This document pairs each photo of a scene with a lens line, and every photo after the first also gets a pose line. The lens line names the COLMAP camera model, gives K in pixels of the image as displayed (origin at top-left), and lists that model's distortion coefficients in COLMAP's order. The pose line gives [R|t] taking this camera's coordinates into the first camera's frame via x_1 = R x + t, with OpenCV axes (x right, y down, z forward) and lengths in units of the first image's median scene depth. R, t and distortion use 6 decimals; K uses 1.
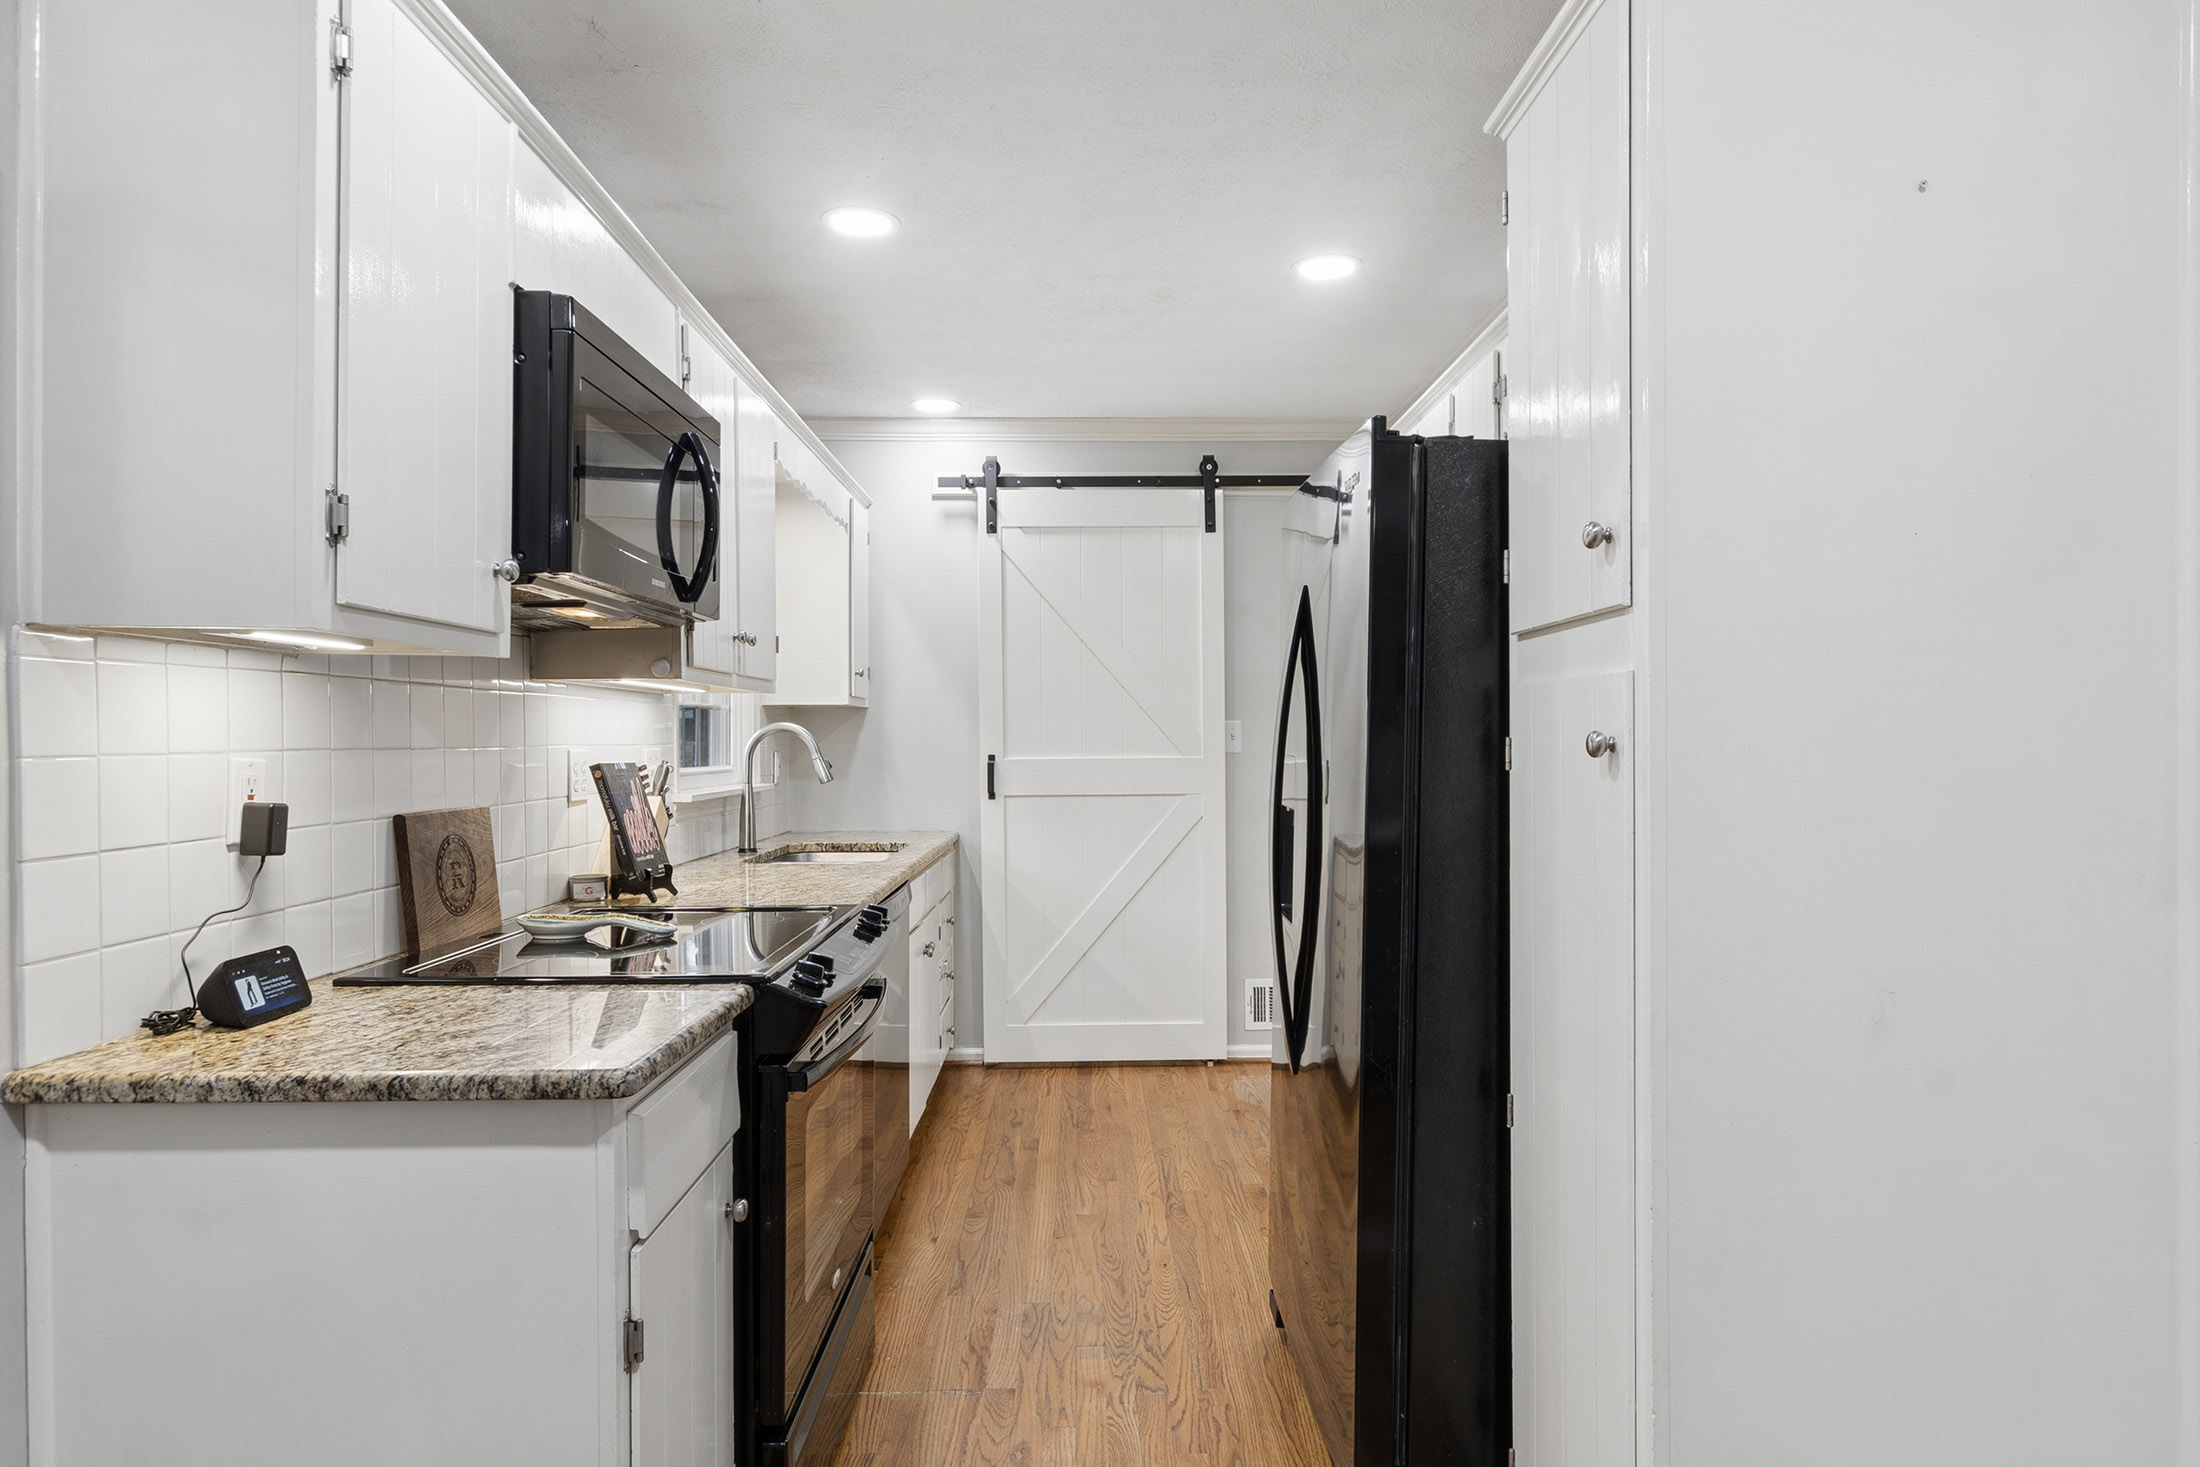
lens RADIAL K [[1290.7, 0, 1107.4], [0, 1290.7, 750.7], [0, 0, 1]] dist [0.001561, -0.004022]
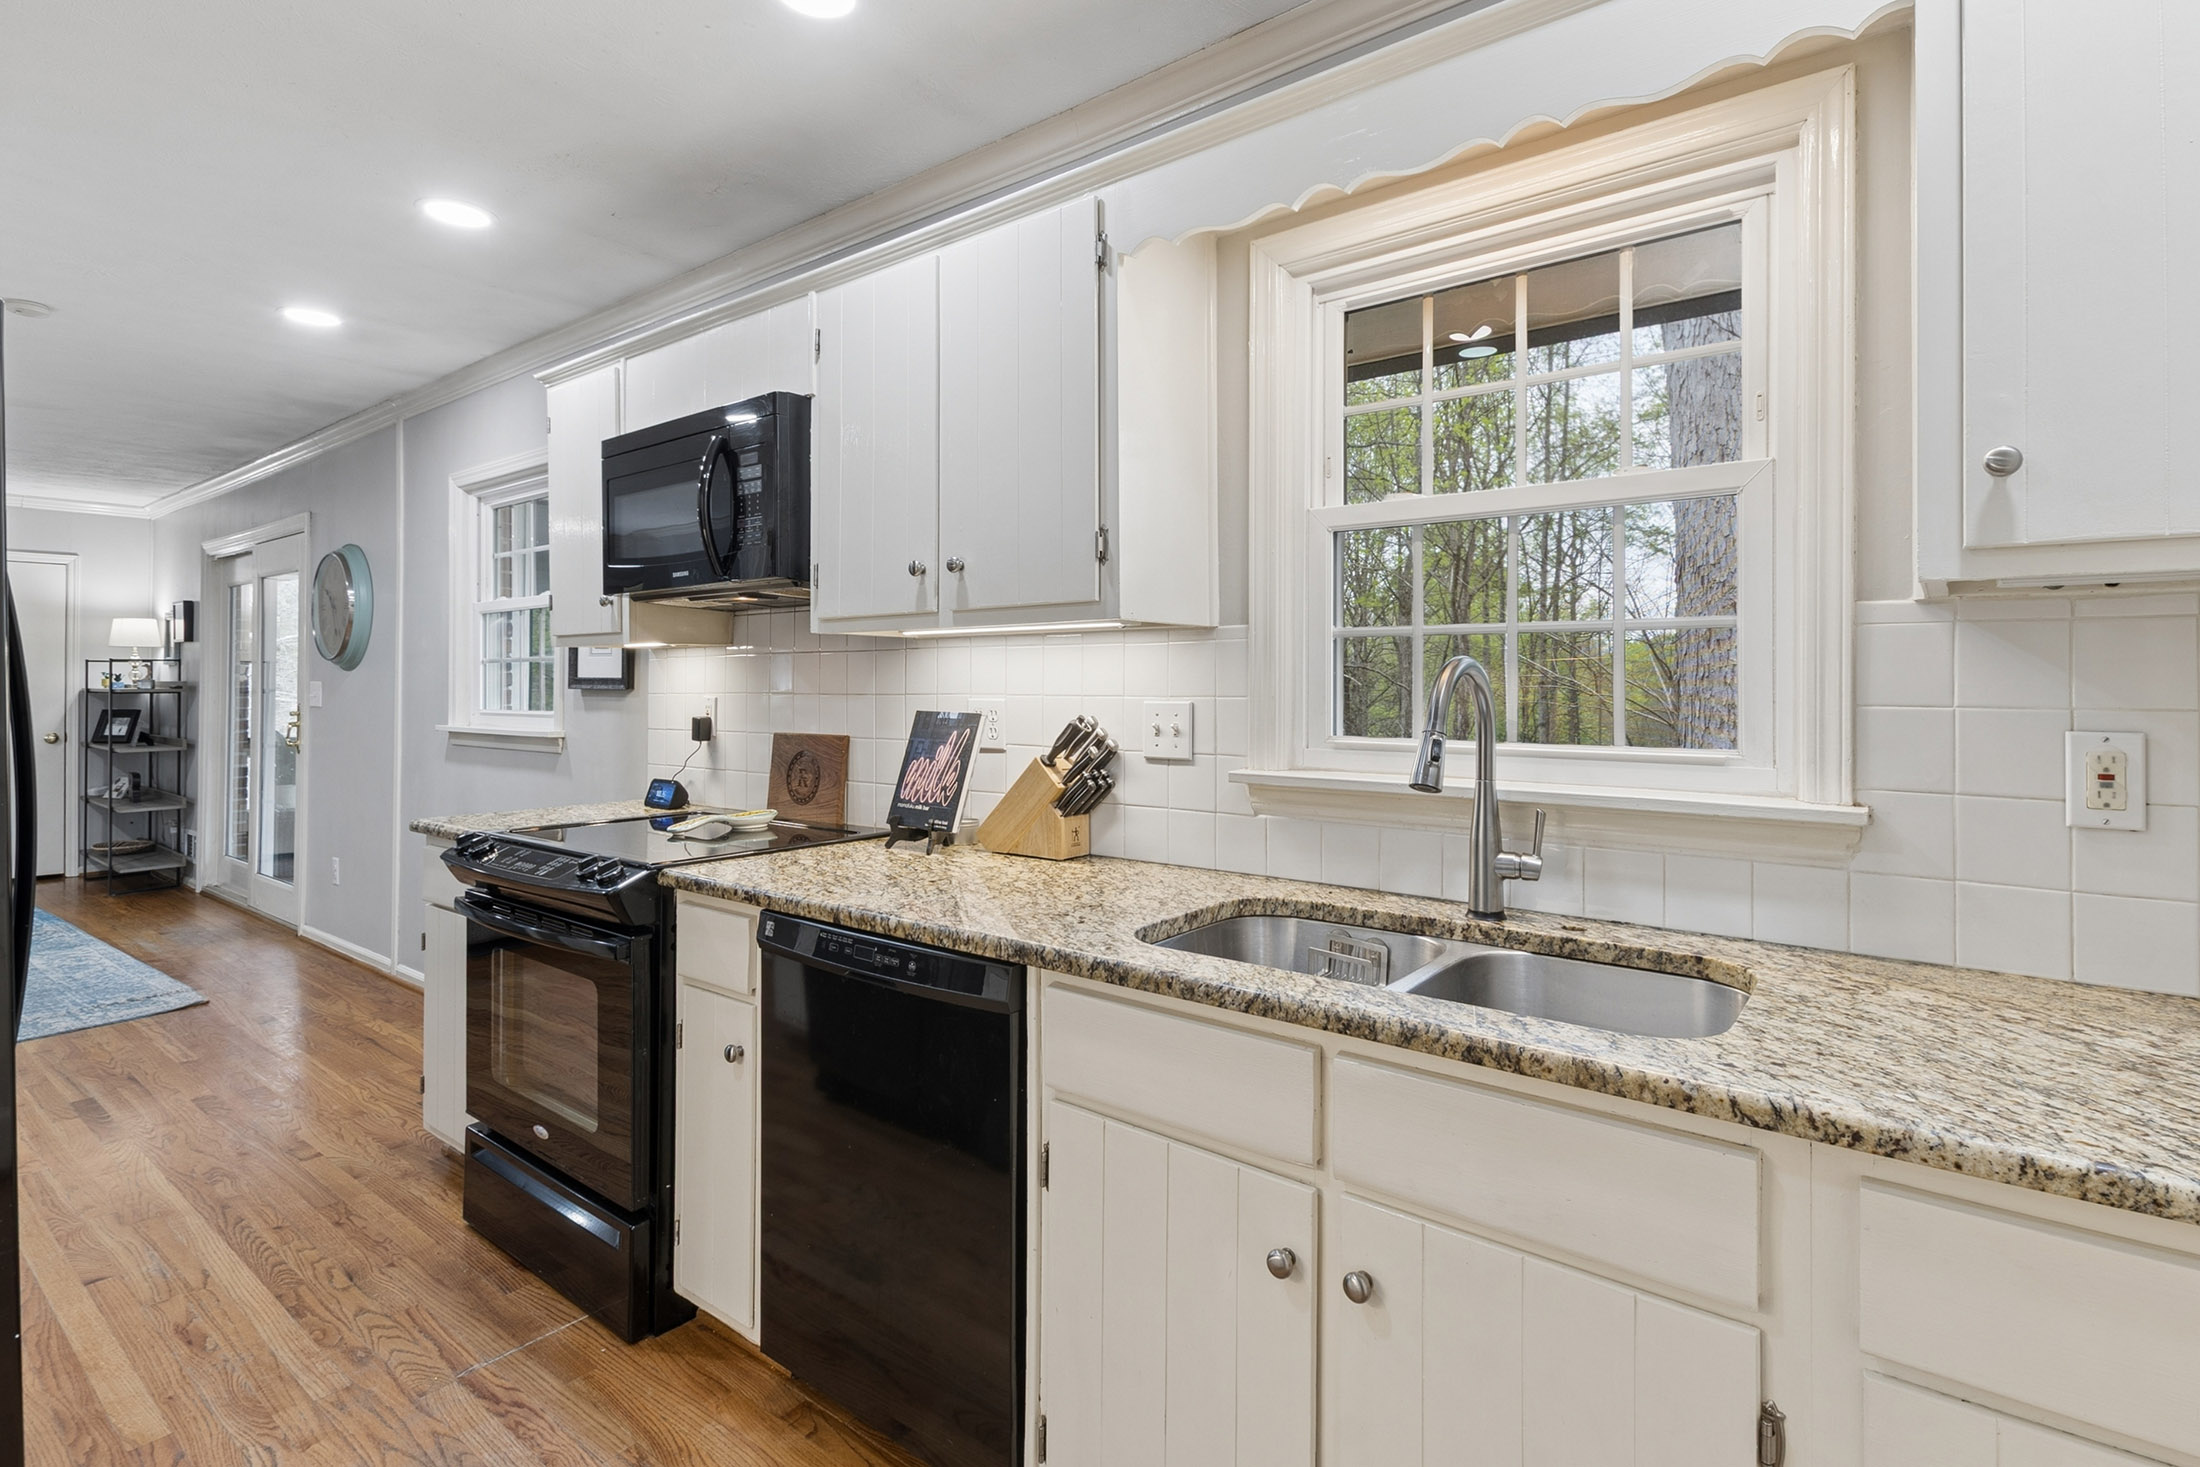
lens RADIAL K [[1034.7, 0, 1122.2], [0, 1034.7, 685.7], [0, 0, 1]] dist [0.015506, -0.007293]
pose [[-0.617224, 0.001494, -0.786786, 0.125515], [-0.007252, 0.999945, 0.007588, -0.013438], [0.786754, 0.010389, -0.617179, 1.136282]]
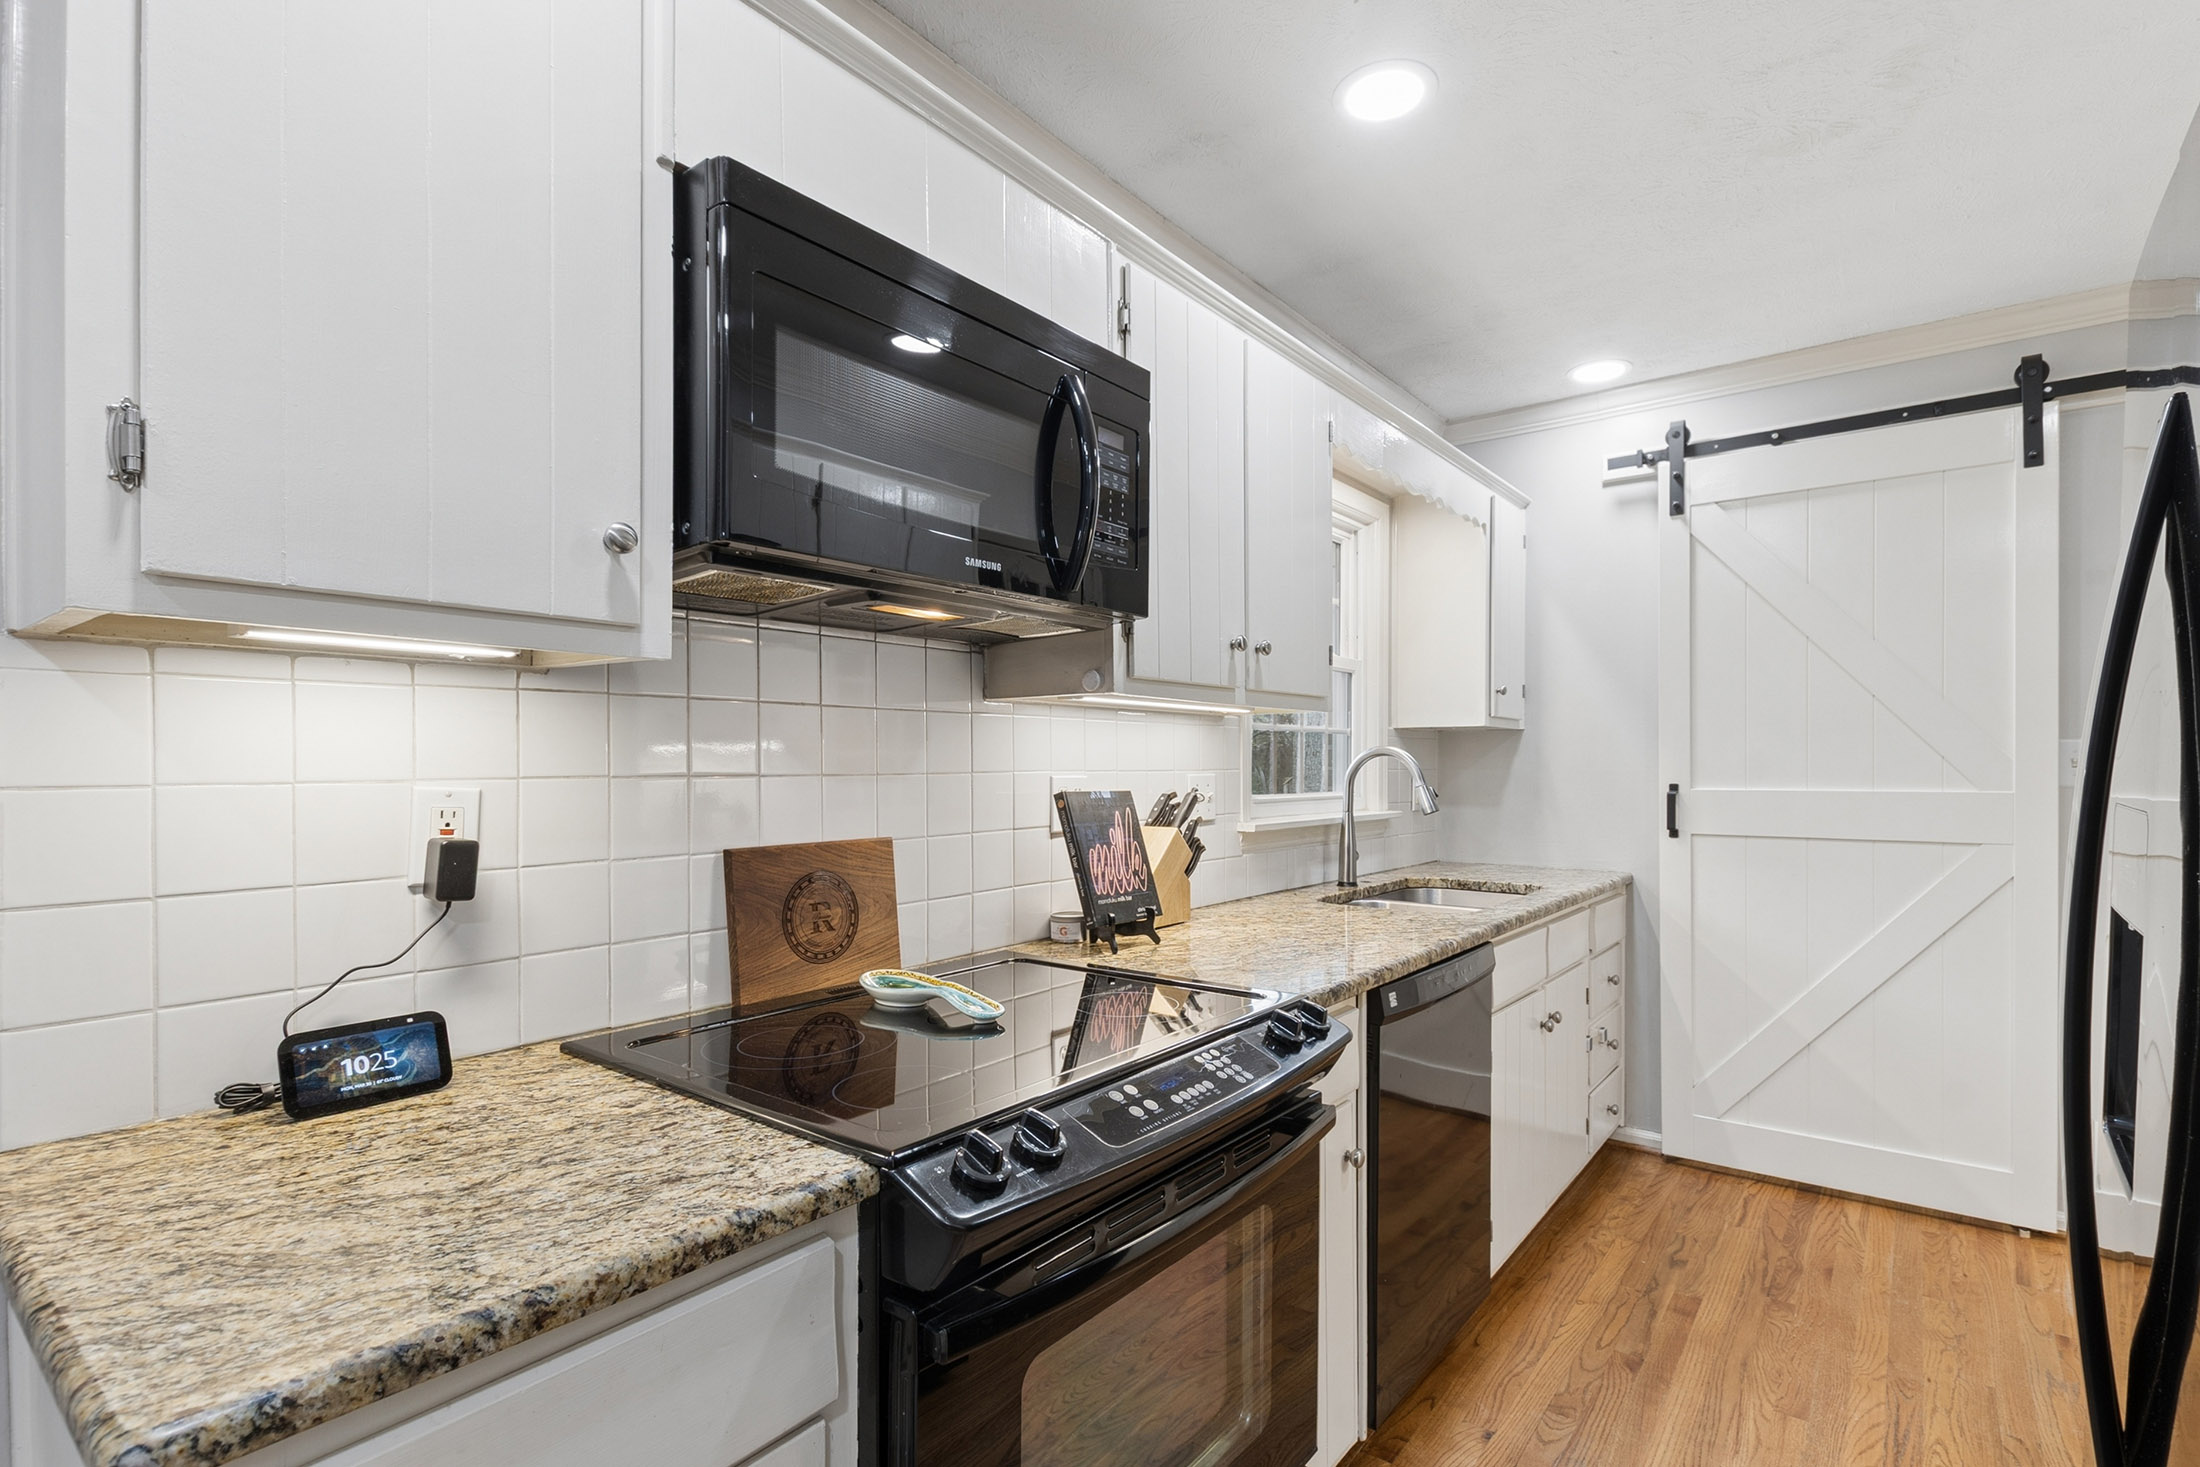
lens RADIAL K [[1034.7, 0, 1116.6], [0, 1034.7, 773.6], [0, 0, 1]] dist [0.015506, -0.007293]
pose [[0.780959, 0.008864, -0.624520, 0.056807], [-0.007868, 0.999960, 0.004355, -0.004300], [0.624533, 0.001513, 0.780997, 0.314135]]
